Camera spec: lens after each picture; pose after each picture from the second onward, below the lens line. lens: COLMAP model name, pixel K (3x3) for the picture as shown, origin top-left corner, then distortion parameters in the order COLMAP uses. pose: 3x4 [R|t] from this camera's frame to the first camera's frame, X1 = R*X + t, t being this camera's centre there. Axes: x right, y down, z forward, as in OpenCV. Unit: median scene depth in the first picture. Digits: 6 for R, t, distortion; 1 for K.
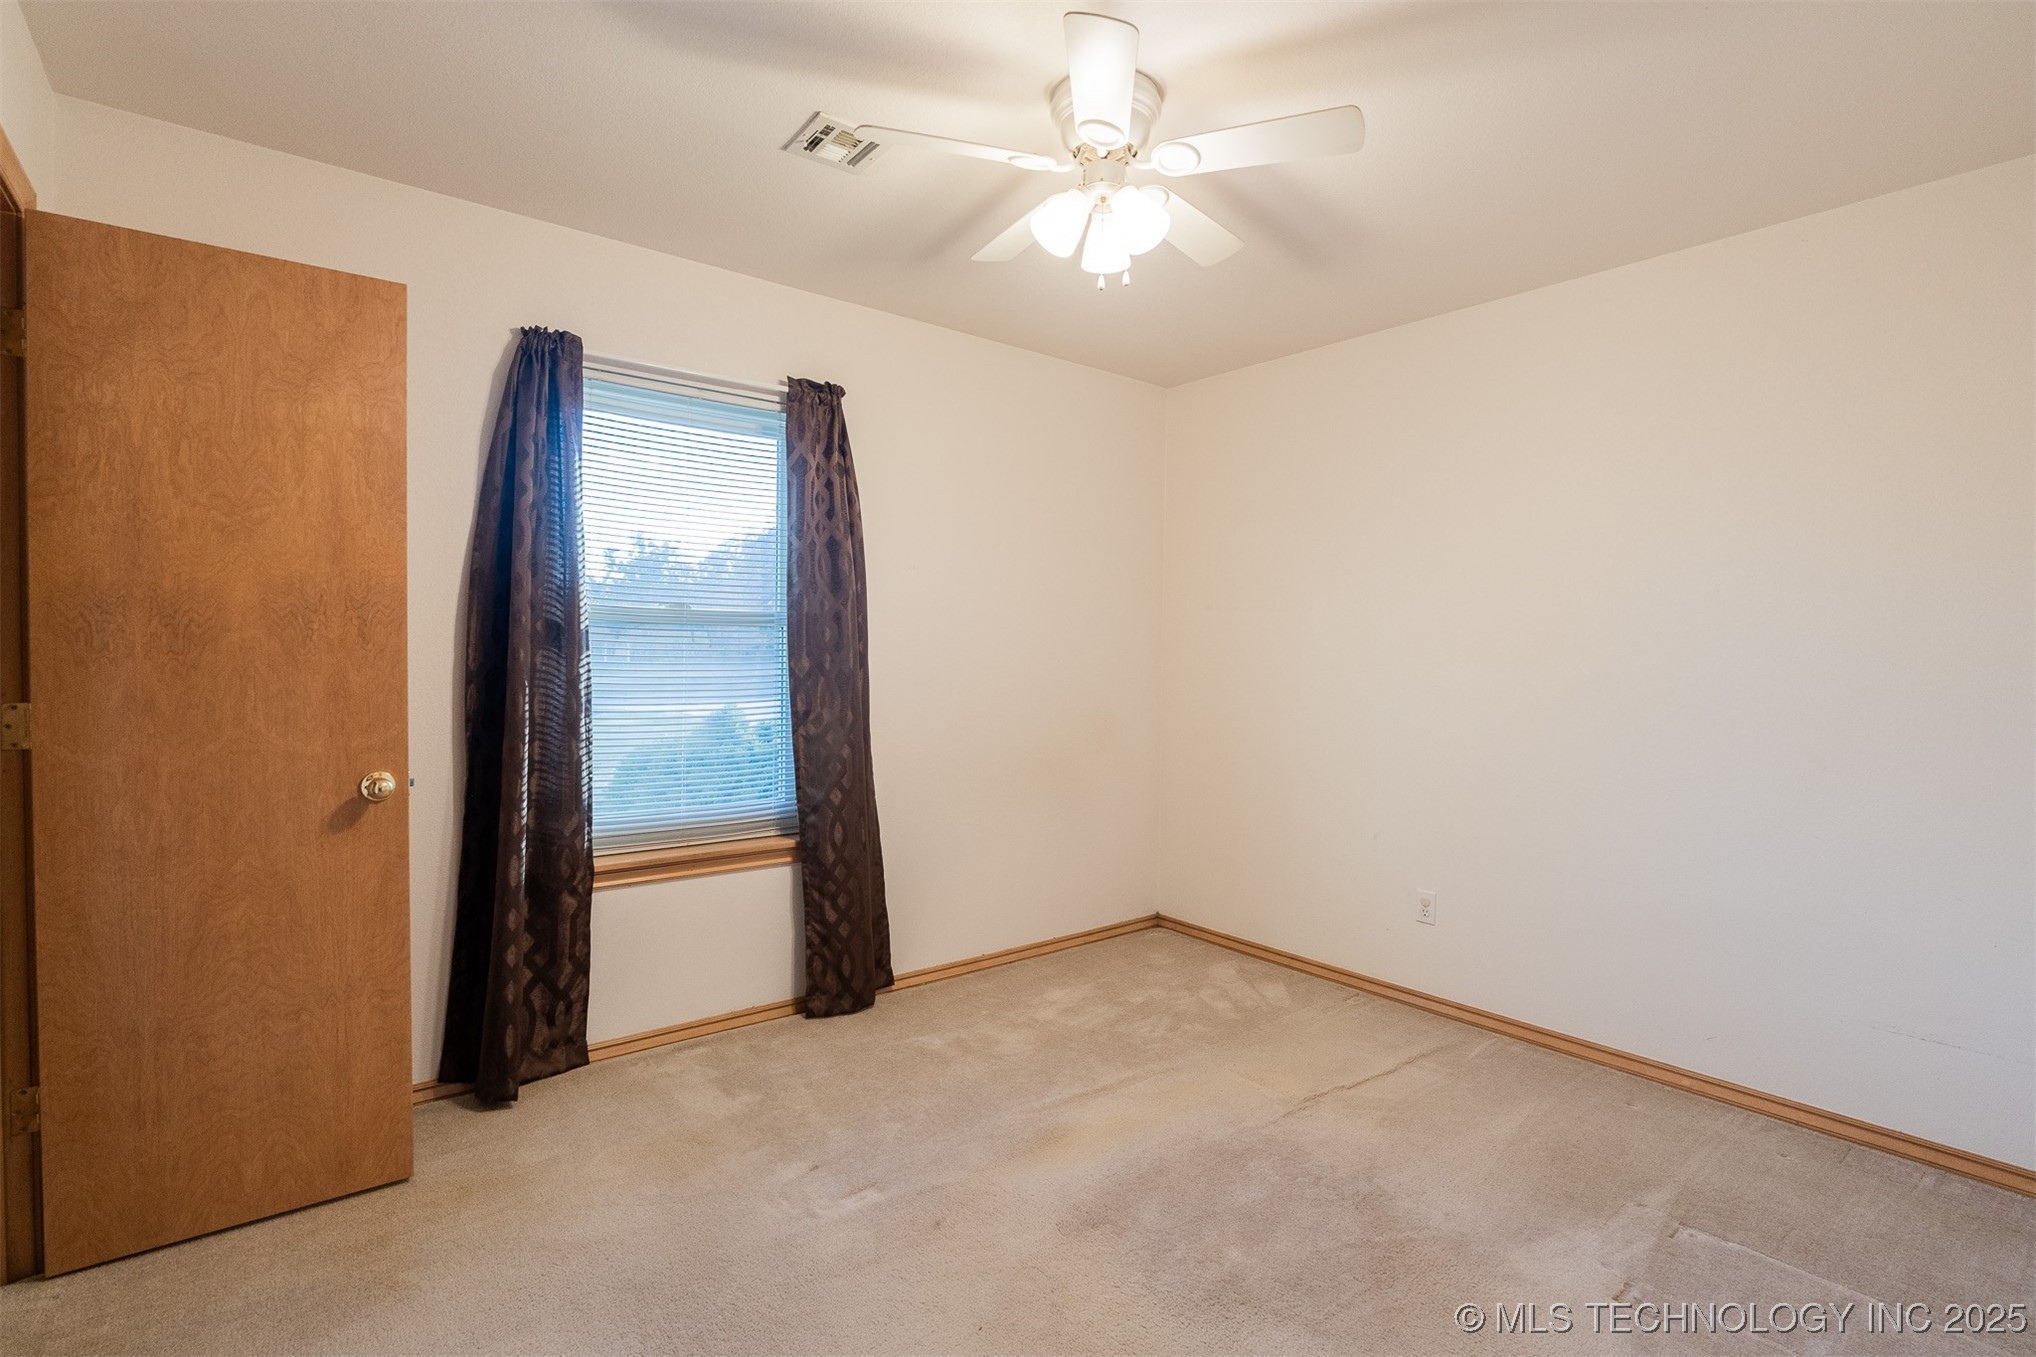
lens RADIAL K [[967.9, 0, 1016.2], [0, 967.9, 675.4], [0, 0, 1]] dist [-0.013061, 0.002967]
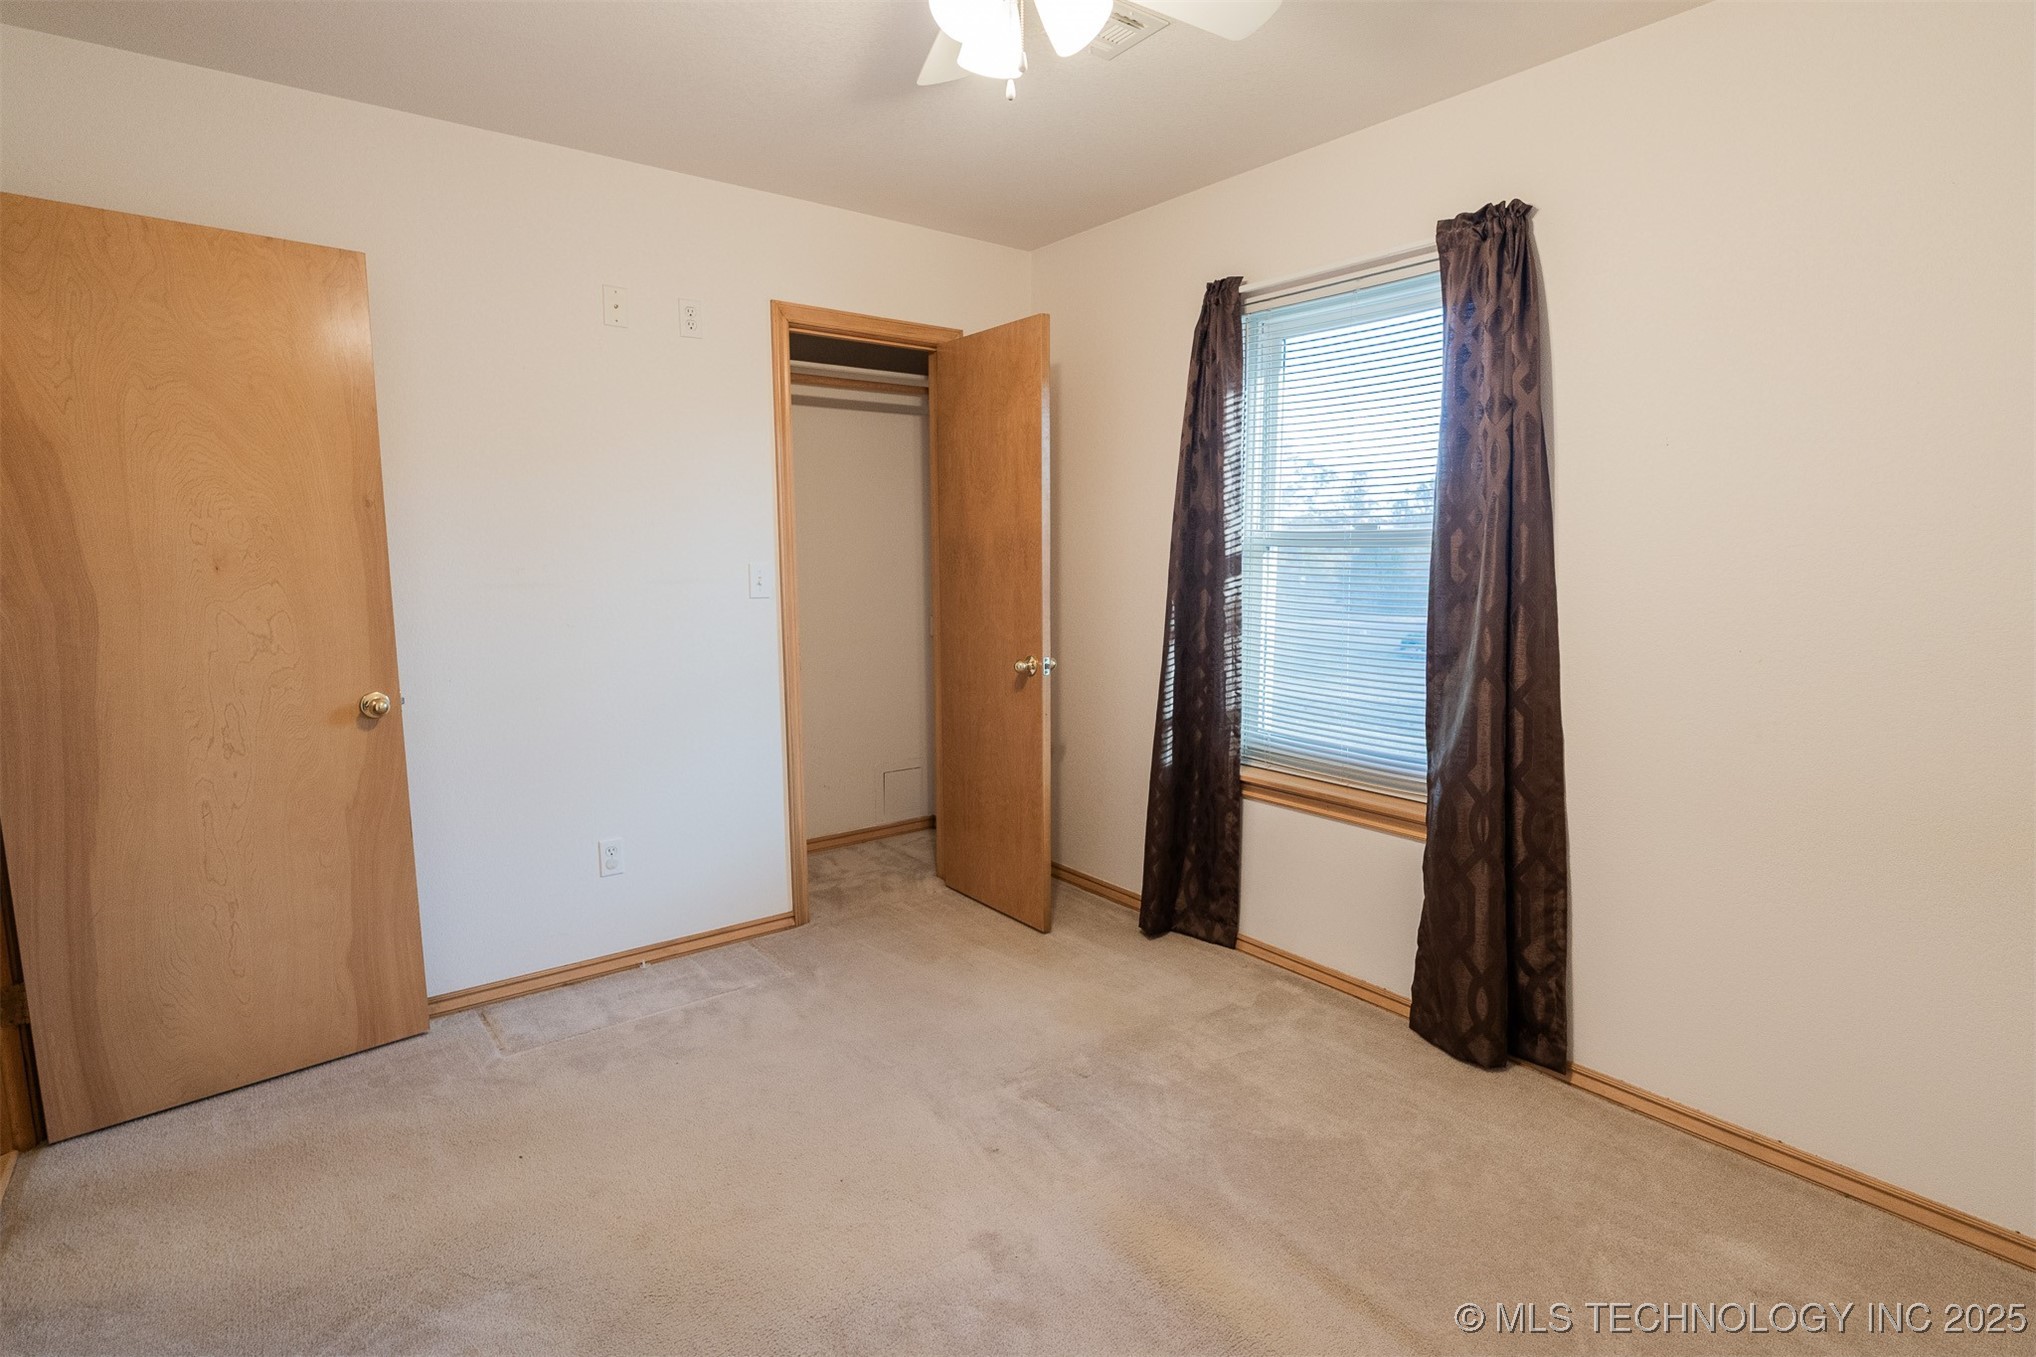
lens RADIAL K [[967.9, 0, 1016.2], [0, 967.9, 675.4], [0, 0, 1]] dist [-0.013061, 0.002967]
pose [[-0.005022, 0.111084, -0.993798, 0.643085], [-0.028422, 0.993394, 0.111182, -0.027458], [0.999583, 0.028804, -0.001831, 0.757979]]
